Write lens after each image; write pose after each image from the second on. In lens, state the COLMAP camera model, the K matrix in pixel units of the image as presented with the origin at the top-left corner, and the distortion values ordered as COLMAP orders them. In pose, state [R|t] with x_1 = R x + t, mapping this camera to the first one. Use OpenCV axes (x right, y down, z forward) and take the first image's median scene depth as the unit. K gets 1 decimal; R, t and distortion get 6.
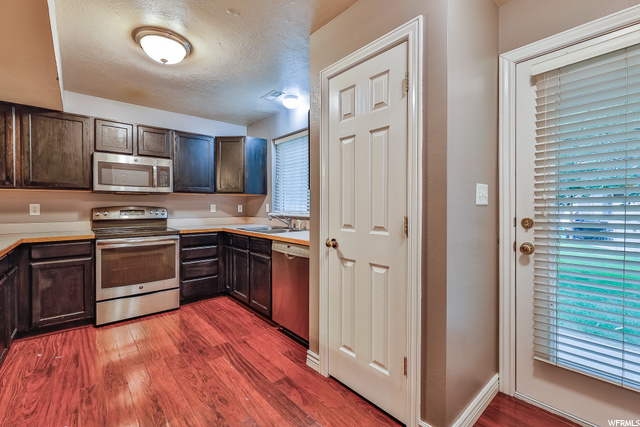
lens RADIAL K [[276.7, 0, 318.6], [0, 276.7, 211.2], [0, 0, 1]] dist [0.014561, -0.000011]
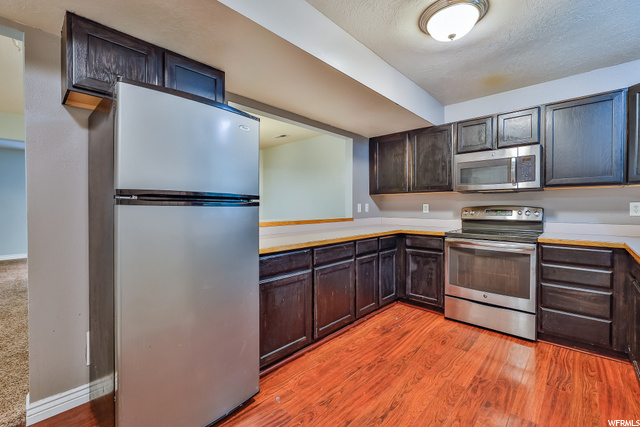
lens RADIAL K [[276.7, 0, 318.6], [0, 276.7, 211.2], [0, 0, 1]] dist [0.014561, -0.000011]
pose [[0.126608, 0.018329, -0.991783, 0.192833], [-0.016814, 0.999725, 0.016329, -0.006230], [0.991810, 0.014609, 0.126882, 0.367672]]
